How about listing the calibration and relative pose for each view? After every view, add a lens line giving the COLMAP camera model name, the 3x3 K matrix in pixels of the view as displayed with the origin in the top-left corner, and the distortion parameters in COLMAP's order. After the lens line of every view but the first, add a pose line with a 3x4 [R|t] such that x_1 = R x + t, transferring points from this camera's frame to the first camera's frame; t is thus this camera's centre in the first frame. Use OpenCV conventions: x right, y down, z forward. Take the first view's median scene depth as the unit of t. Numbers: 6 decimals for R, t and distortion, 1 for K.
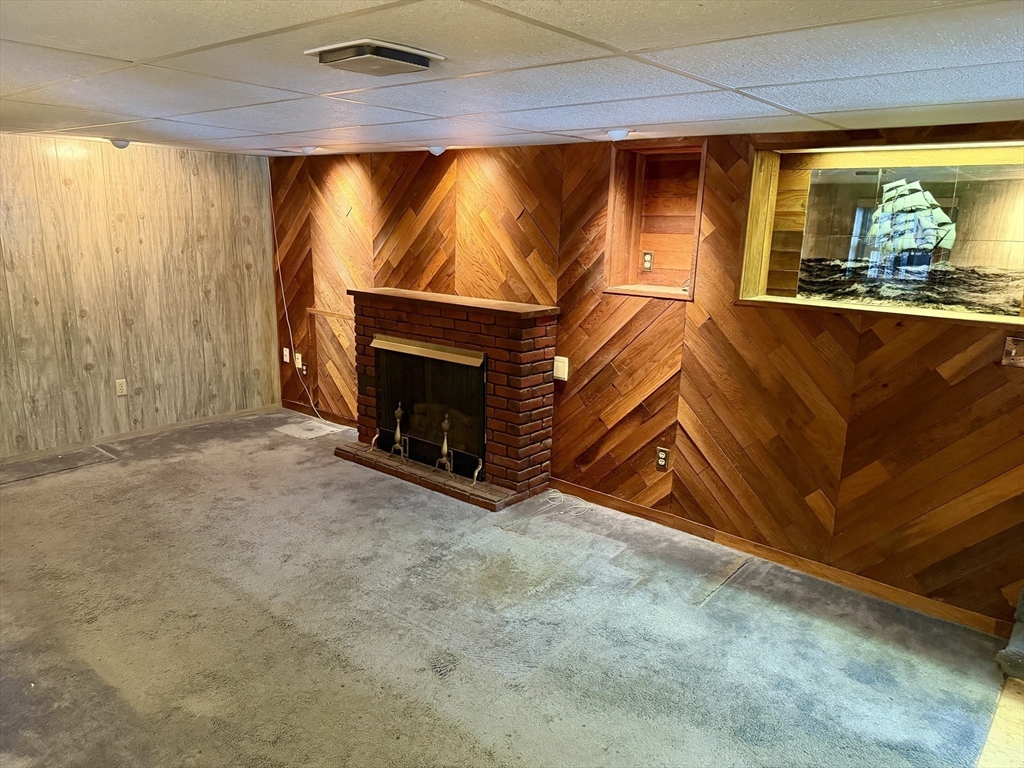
lens RADIAL K [[733.7, 0, 512.0], [0, 733.7, 384.0], [0, 0, 1]] dist [0.127603, -0.125828]
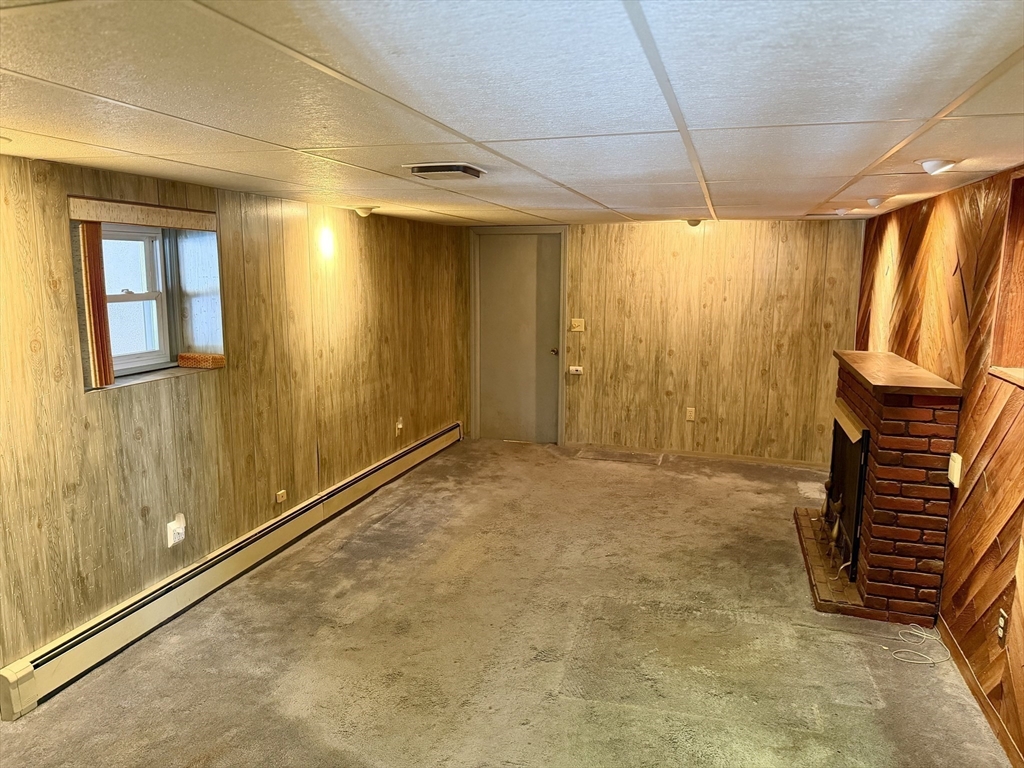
lens RADIAL K [[733.7, 0, 512.0], [0, 733.7, 384.0], [0, 0, 1]] dist [0.127603, -0.125828]
pose [[0.394730, 0.127315, -0.909934, 0.476345], [-0.206272, 0.977352, 0.047267, -0.041498], [0.895344, 0.169036, 0.412052, 0.220359]]
